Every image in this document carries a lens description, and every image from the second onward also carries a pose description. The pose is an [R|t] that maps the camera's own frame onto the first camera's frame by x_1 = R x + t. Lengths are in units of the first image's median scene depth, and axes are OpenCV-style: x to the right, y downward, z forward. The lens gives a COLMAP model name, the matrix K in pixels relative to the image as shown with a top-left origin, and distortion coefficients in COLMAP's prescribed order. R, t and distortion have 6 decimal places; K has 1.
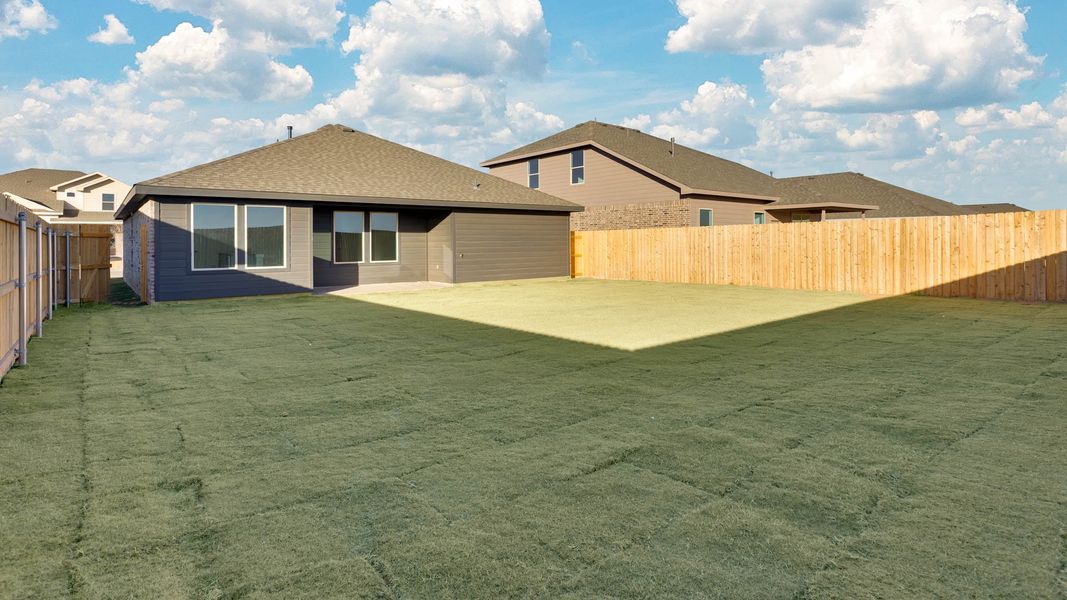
lens RADIAL K [[530.4, 0, 531.6], [0, 530.4, 308.5], [0, 0, 1]] dist [0.001037, 0.000207]
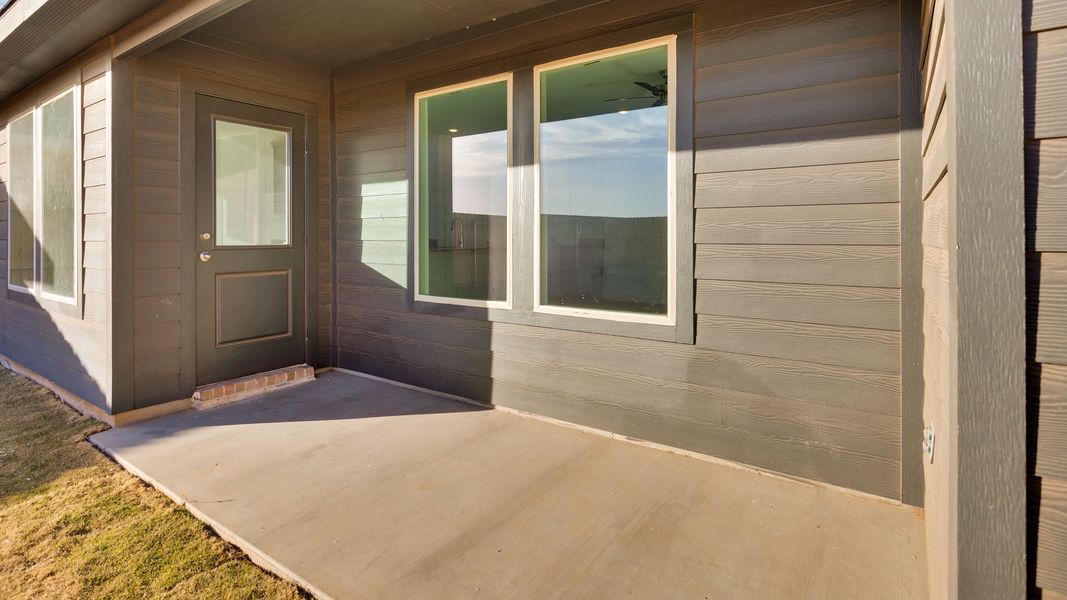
lens RADIAL K [[530.4, 0, 531.6], [0, 530.4, 308.5], [0, 0, 1]] dist [0.001037, 0.000207]
pose [[0.286869, 0.077009, -0.954870, -0.104734], [-0.174010, 0.984371, 0.027111, -0.090012], [0.942033, 0.158379, 0.295786, 0.906296]]
